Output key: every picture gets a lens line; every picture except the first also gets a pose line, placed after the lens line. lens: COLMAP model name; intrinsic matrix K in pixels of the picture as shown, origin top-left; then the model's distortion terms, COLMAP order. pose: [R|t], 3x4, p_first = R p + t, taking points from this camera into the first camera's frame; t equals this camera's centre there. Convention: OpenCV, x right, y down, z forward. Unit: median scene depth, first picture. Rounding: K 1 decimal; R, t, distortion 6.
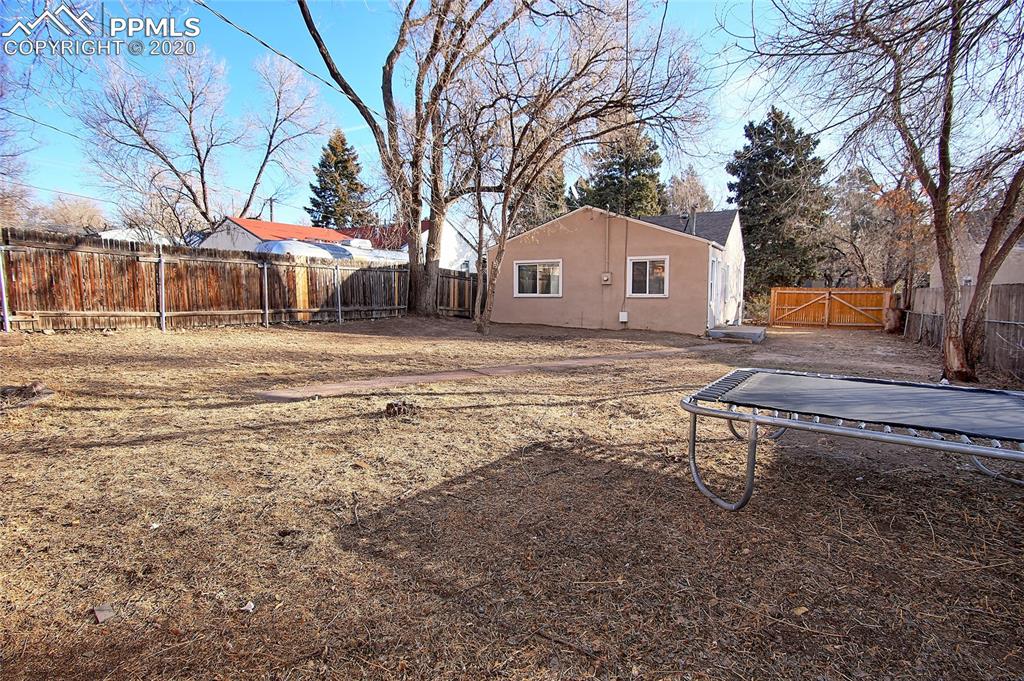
lens RADIAL K [[505.6, 0, 514.6], [0, 505.6, 339.9], [0, 0, 1]] dist [-0.004990, -0.000031]
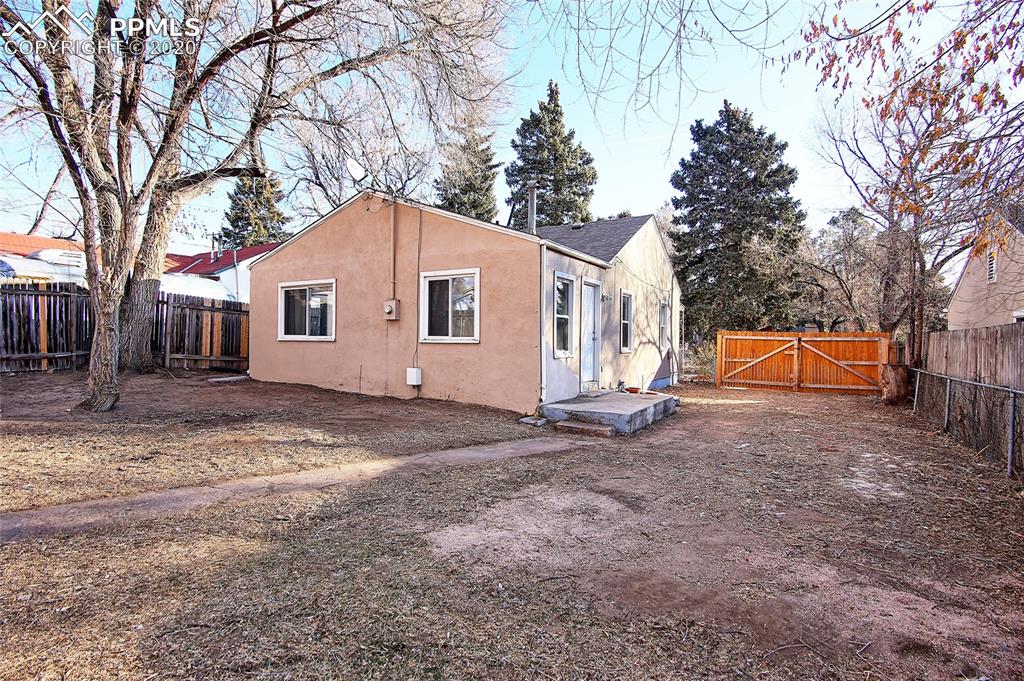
lens RADIAL K [[505.6, 0, 509.0], [0, 505.6, 341.8], [0, 0, 1]] dist [-0.004990, -0.000031]
pose [[0.999874, 0.010463, -0.011913, 0.268878], [-0.011448, 0.996242, -0.085858, -0.030227], [0.010970, 0.085983, 0.996236, 0.353352]]
